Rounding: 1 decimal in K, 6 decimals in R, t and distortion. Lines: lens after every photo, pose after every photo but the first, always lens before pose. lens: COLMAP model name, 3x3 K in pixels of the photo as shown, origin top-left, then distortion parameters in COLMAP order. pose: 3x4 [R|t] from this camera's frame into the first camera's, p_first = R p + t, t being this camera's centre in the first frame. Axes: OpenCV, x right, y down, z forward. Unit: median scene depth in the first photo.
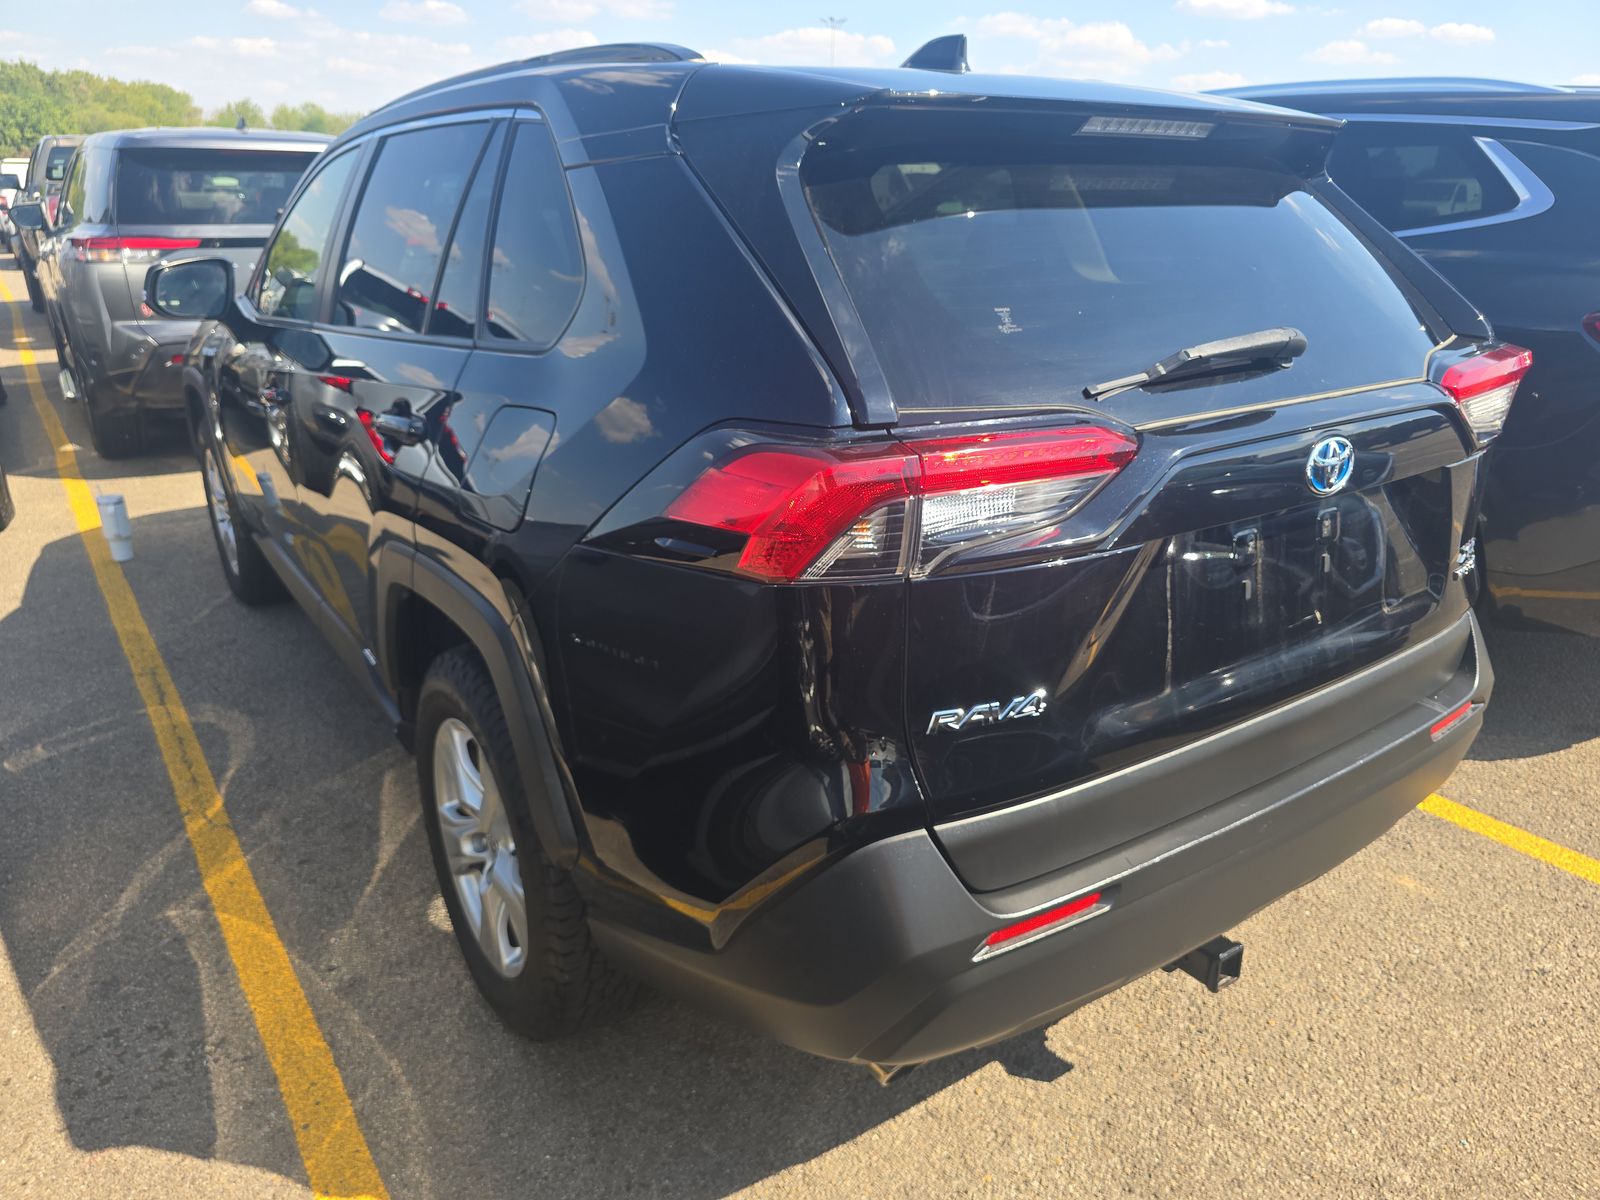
lens RADIAL K [[1092.7, 0, 811.0], [0, 1092.7, 635.2], [0, 0, 1]] dist [0.013223, -0.005213]
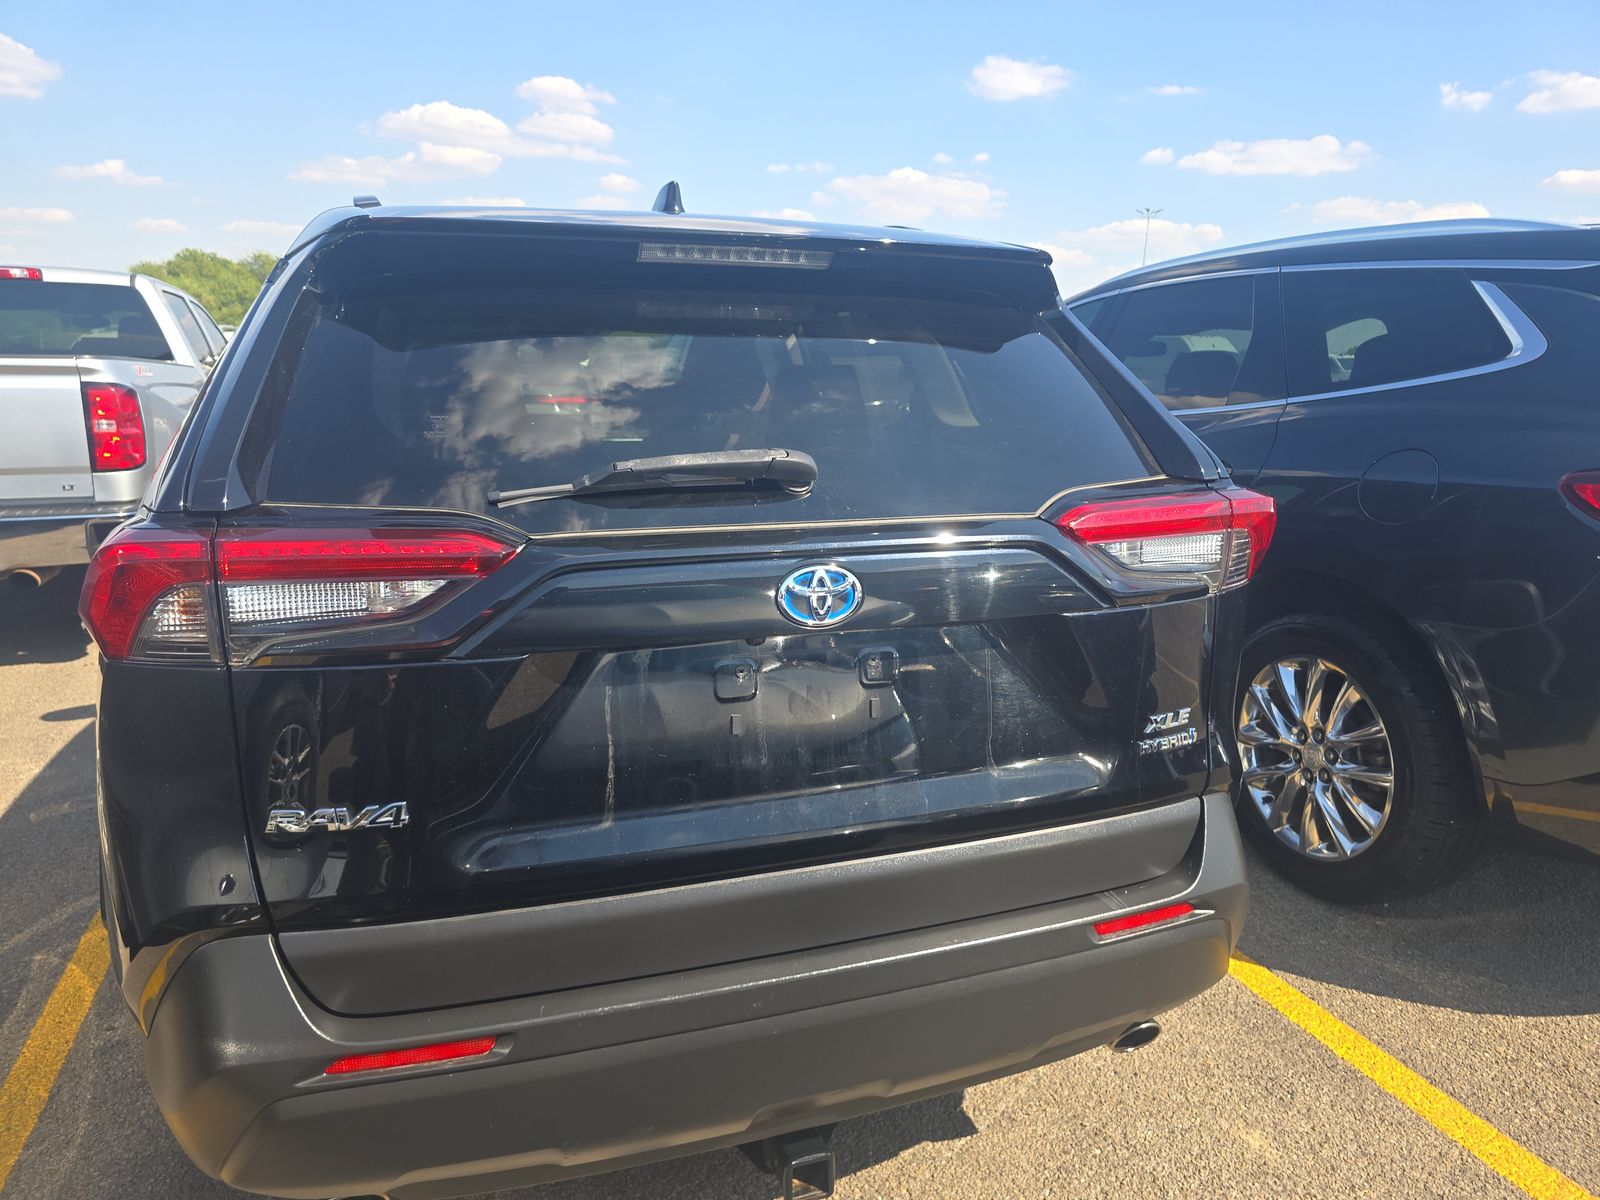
lens RADIAL K [[1092.7, 0, 807.9], [0, 1092.7, 638.1], [0, 0, 1]] dist [0.013223, -0.005213]
pose [[0.961930, 0.065244, -0.265394, 0.515775], [-0.103065, 0.985988, -0.131172, -0.000078], [0.253117, 0.153531, 0.955175, 0.100838]]
